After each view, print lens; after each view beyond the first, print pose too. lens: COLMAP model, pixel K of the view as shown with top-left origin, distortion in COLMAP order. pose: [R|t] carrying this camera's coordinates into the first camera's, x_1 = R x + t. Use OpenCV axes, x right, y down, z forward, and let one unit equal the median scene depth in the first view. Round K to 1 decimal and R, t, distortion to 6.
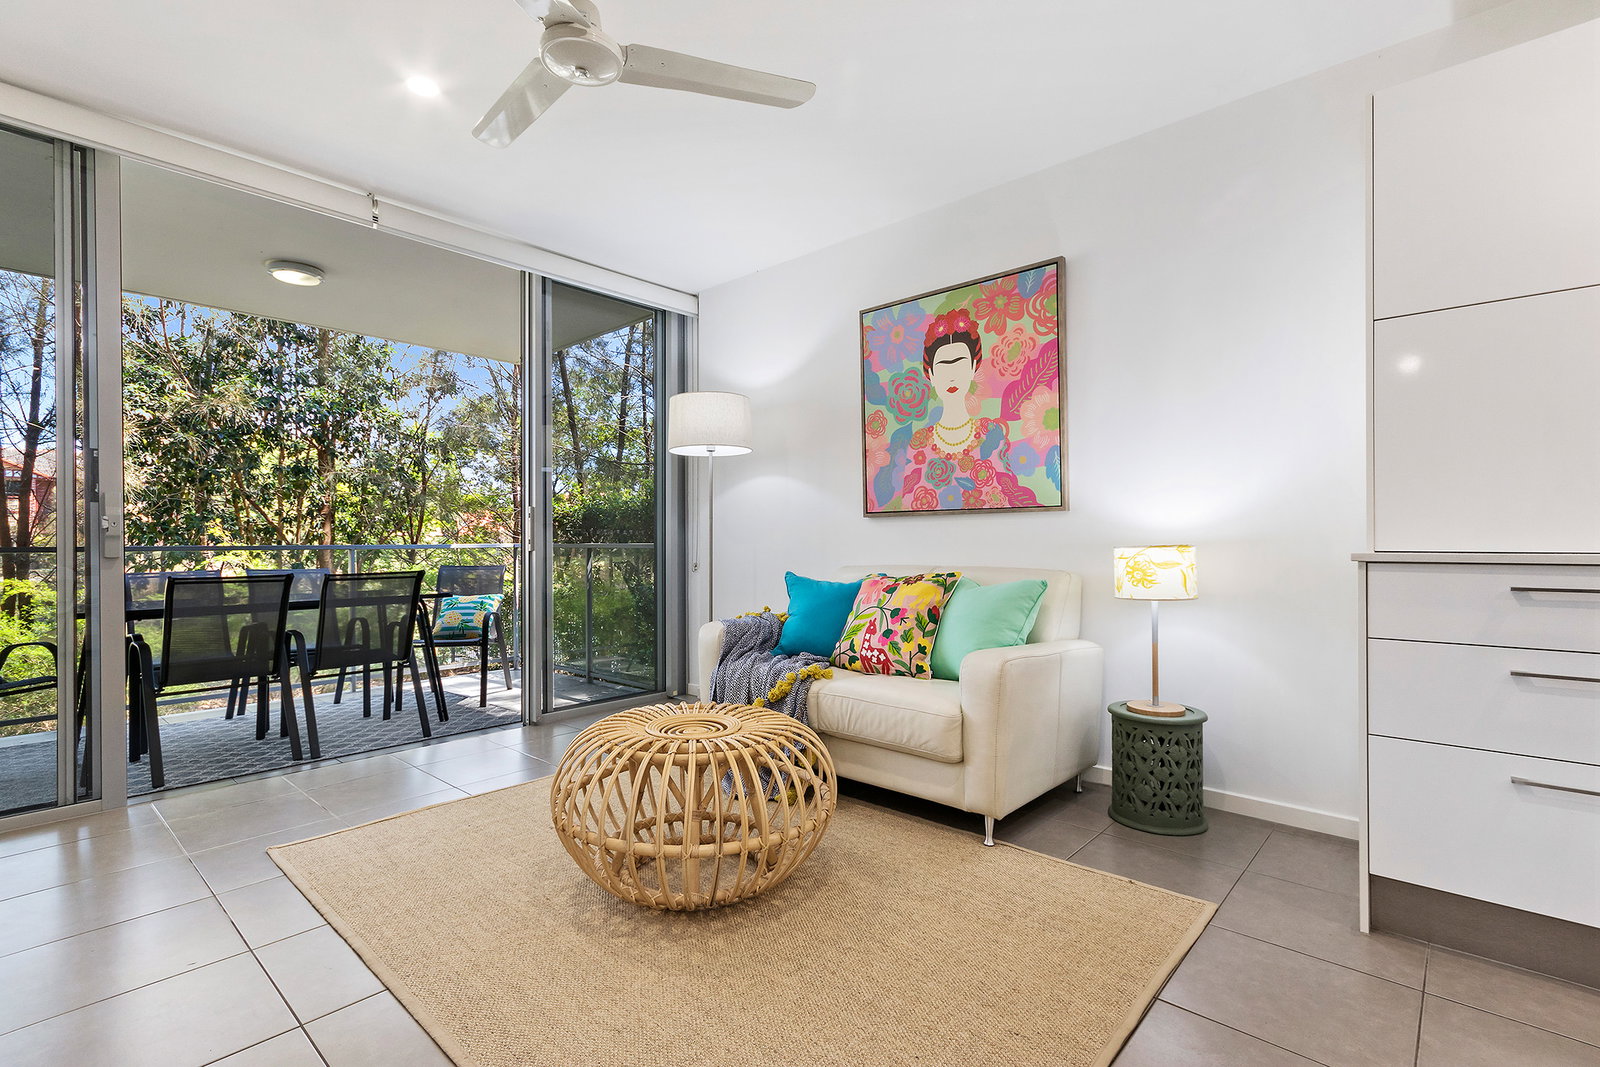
lens RADIAL K [[741.5, 0, 791.9], [0, 741.5, 531.4], [0, 0, 1]] dist [-0.001902, 0.000019]
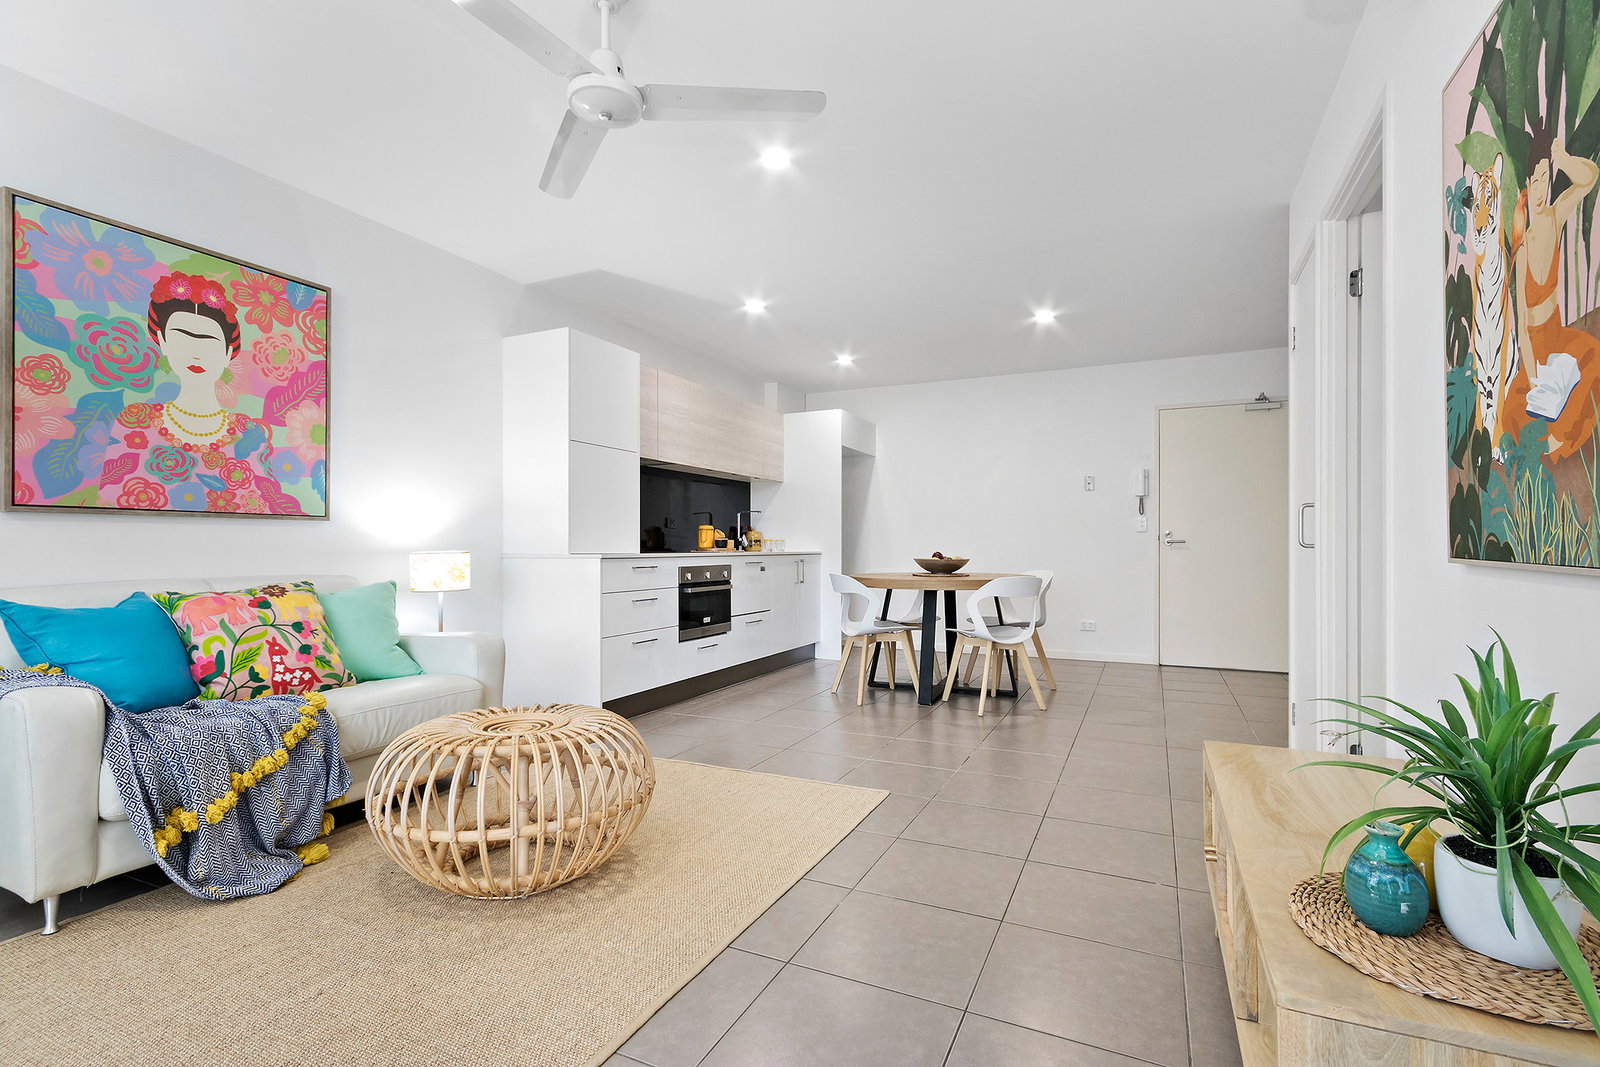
lens RADIAL K [[741.5, 0, 799.1], [0, 741.5, 535.3], [0, 0, 1]] dist [-0.001902, 0.000019]
pose [[-0.296255, 0.019481, 0.954910, -0.807063], [-0.009565, 0.999681, -0.023362, 0.011303], [-0.955061, -0.016055, -0.295974, 0.605513]]
